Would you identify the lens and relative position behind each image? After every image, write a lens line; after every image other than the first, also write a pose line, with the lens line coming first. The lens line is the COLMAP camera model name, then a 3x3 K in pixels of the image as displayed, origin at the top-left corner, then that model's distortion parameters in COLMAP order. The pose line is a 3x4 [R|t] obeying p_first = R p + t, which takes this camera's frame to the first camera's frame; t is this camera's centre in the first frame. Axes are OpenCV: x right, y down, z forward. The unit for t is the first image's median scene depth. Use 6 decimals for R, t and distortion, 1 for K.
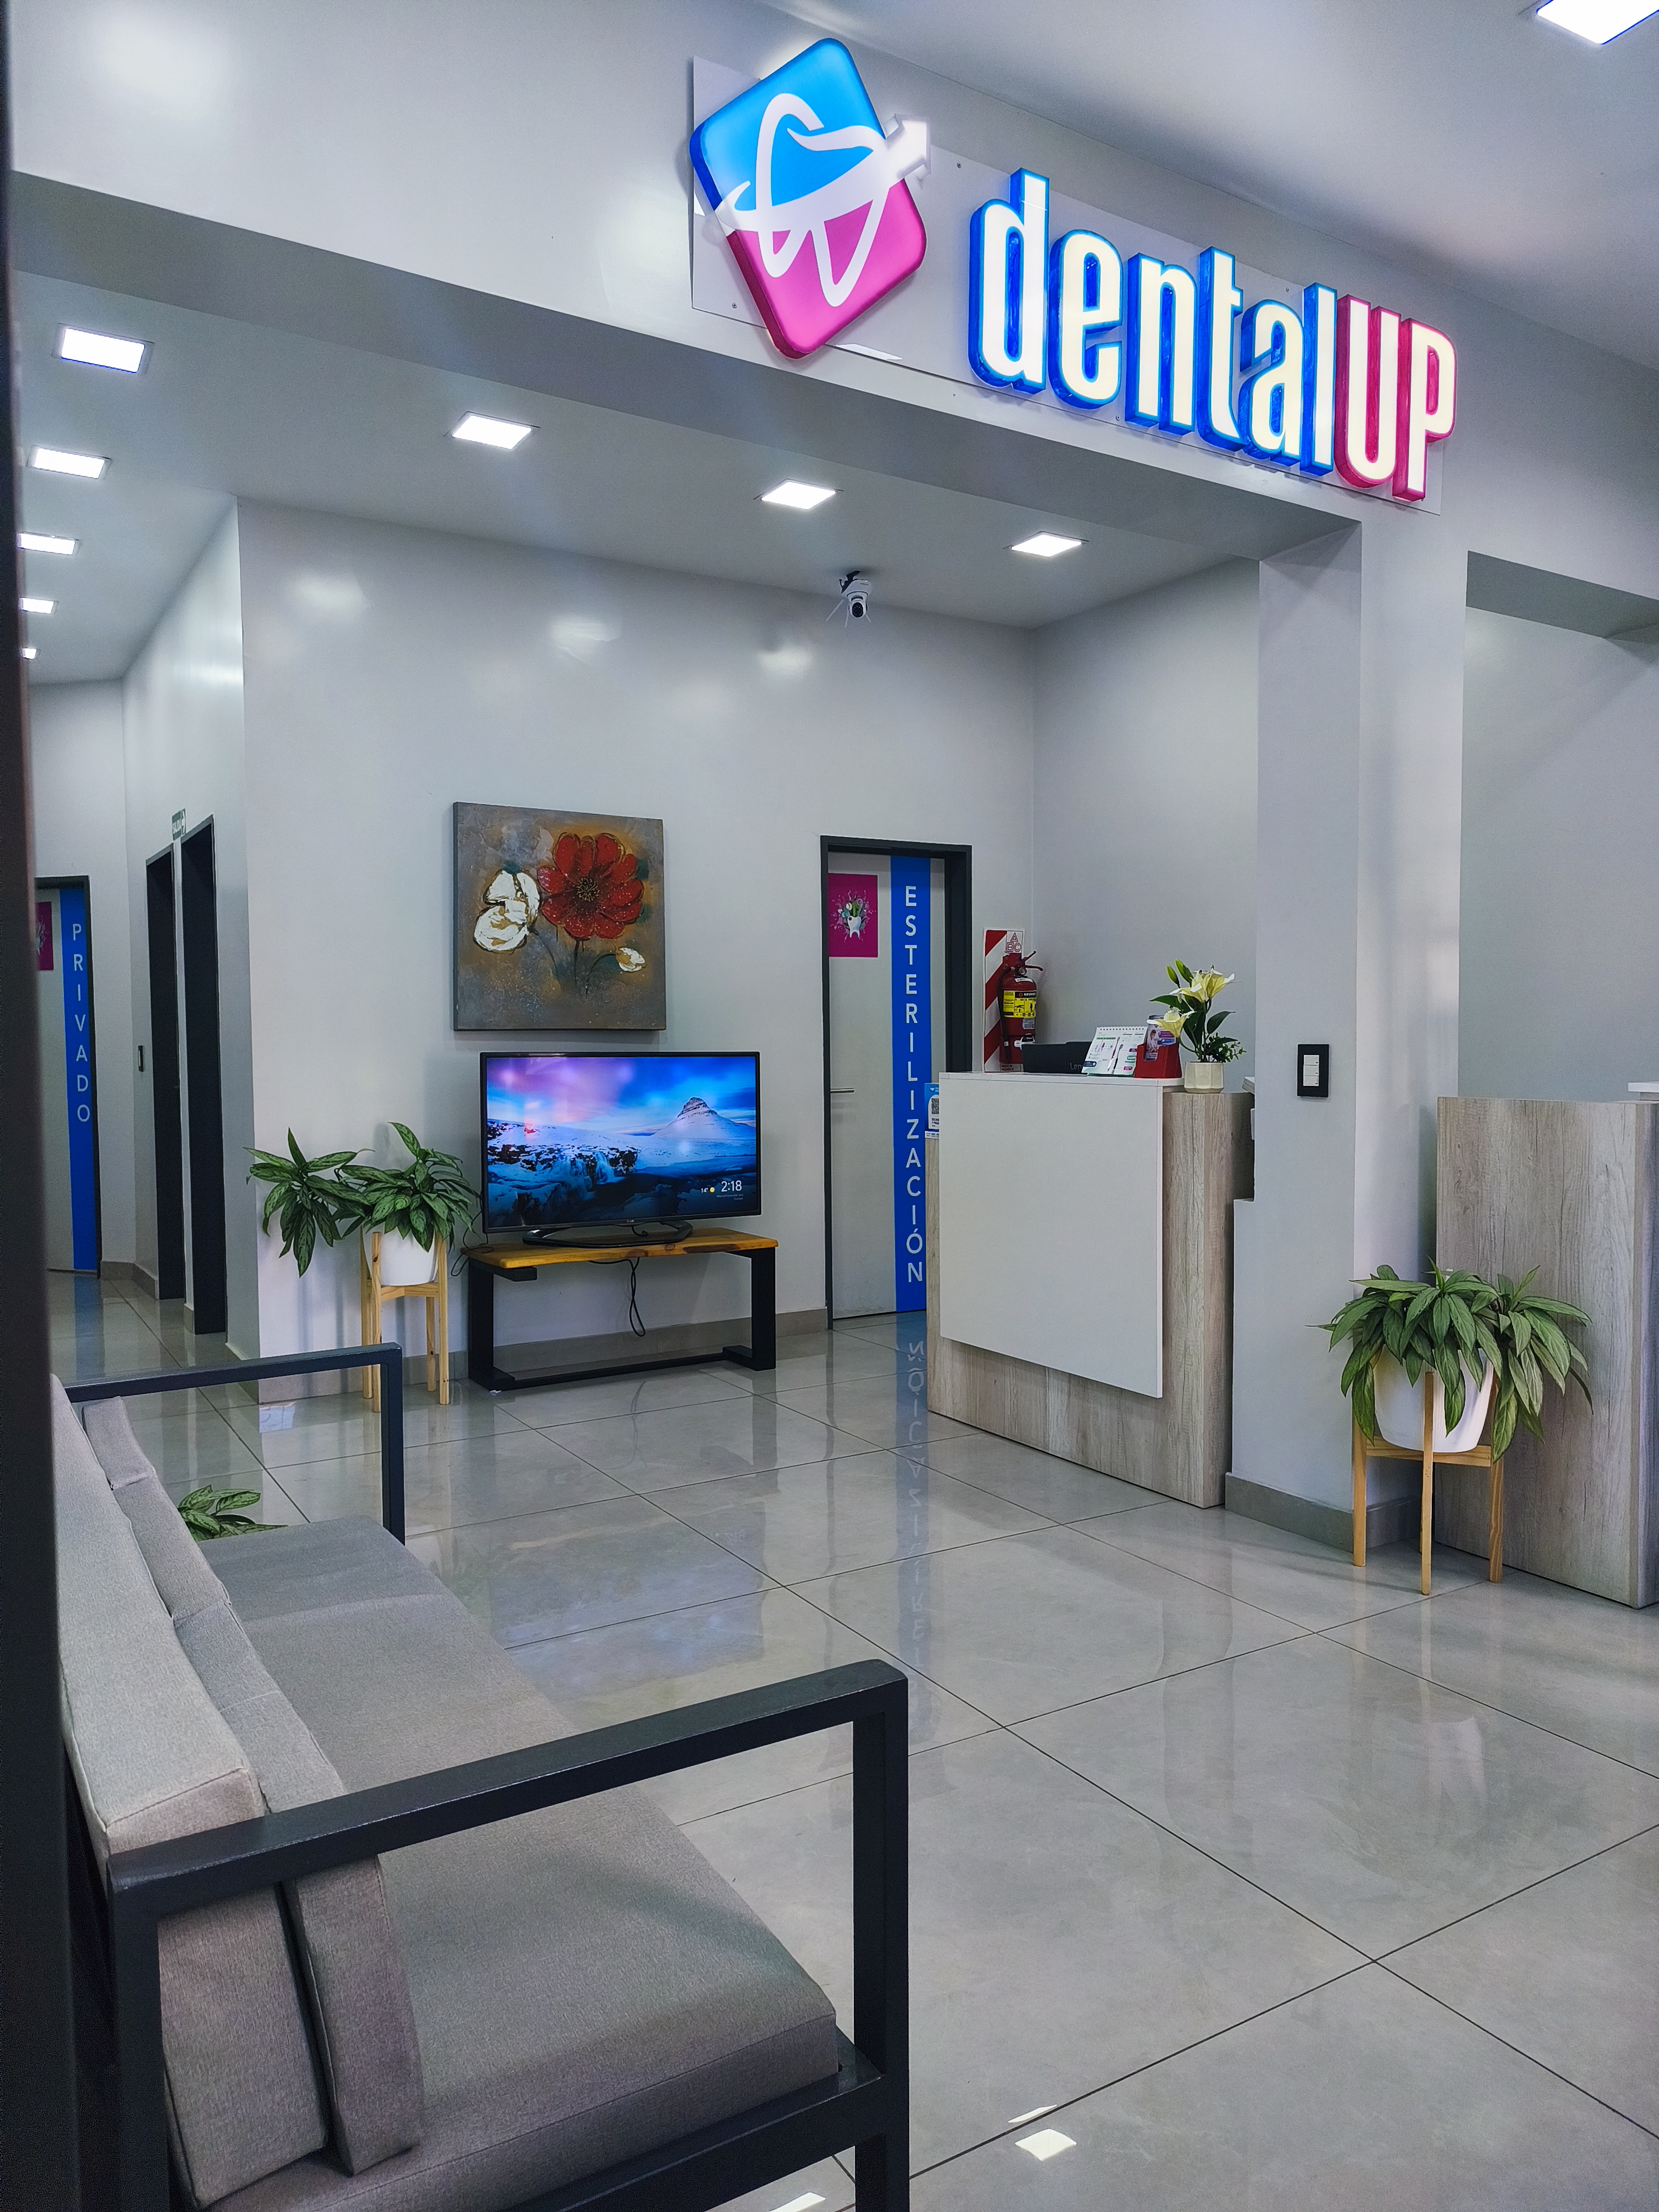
lens RADIAL K [[1471.6, 0, 829.5], [0, 1471.6, 1106.0], [0, 0, 1]] dist [0.026798, -0.000297]
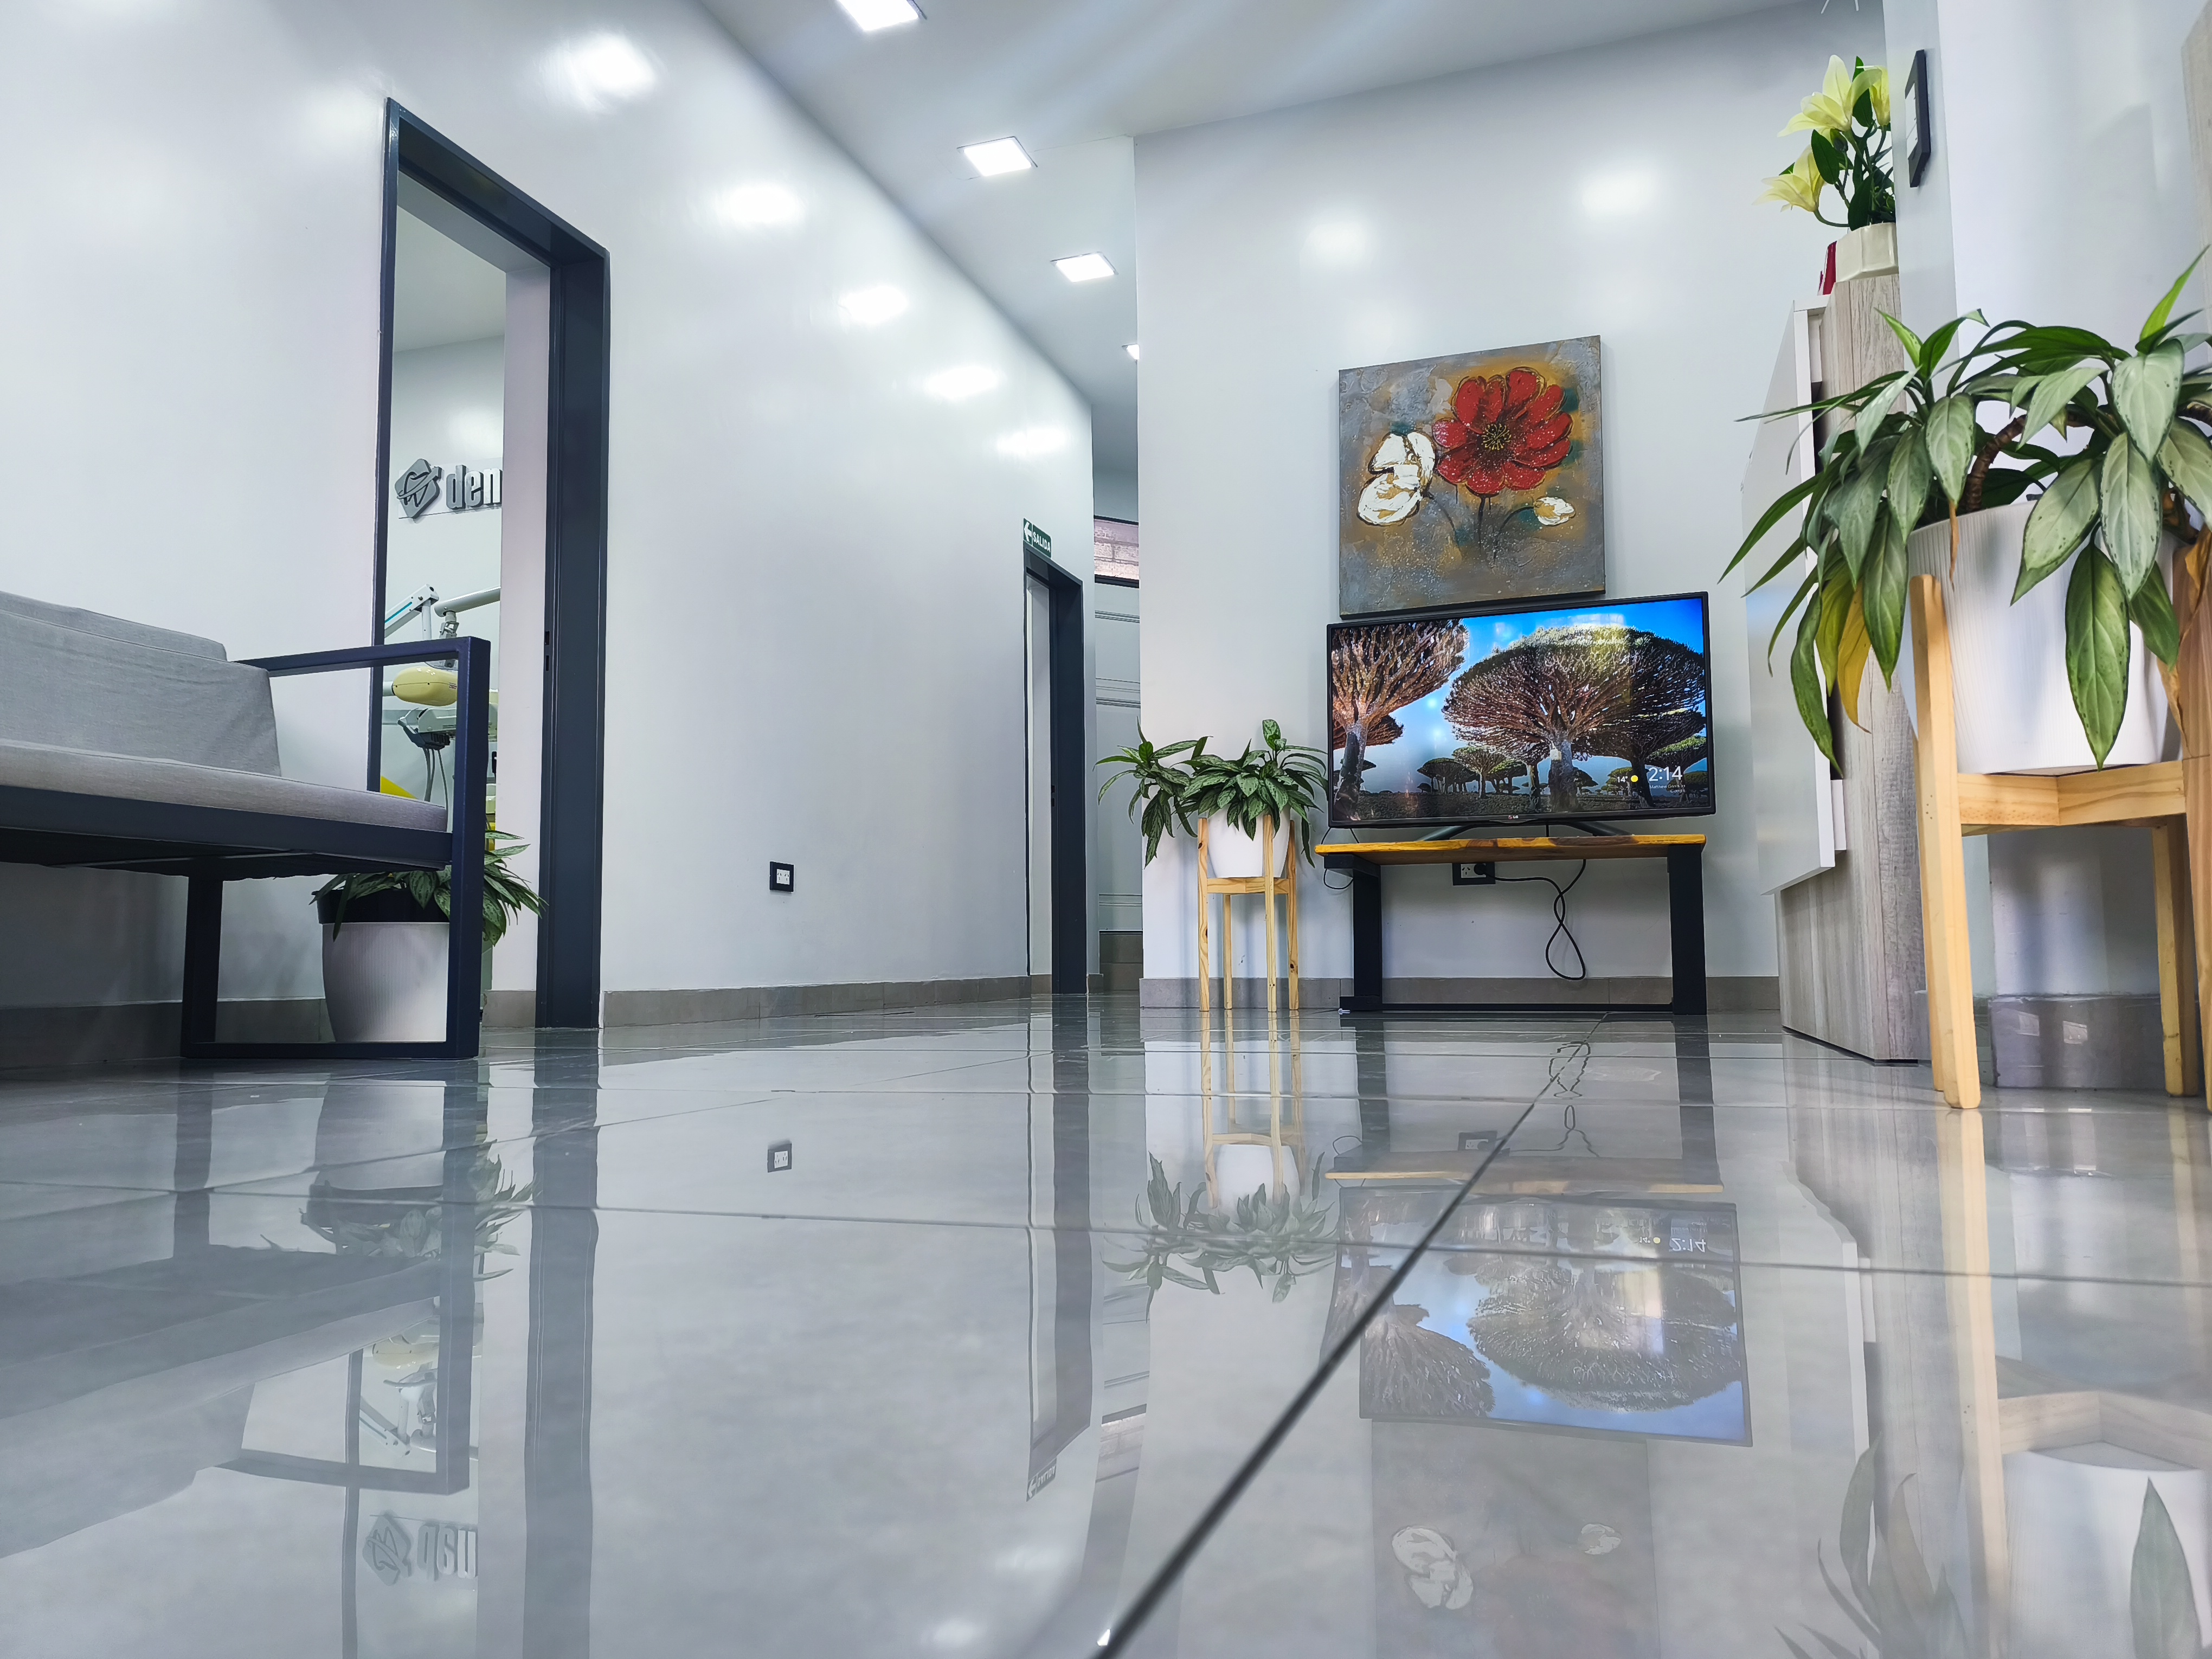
lens RADIAL K [[1471.6, 0, 1106.0], [0, 1471.6, 829.5], [0, 0, 1]] dist [0.026798, -0.000297]
pose [[0.628522, -0.064942, -0.775075, 0.339824], [-0.031553, 0.993559, -0.108835, 0.176895], [0.777151, 0.092861, 0.622425, 0.332622]]
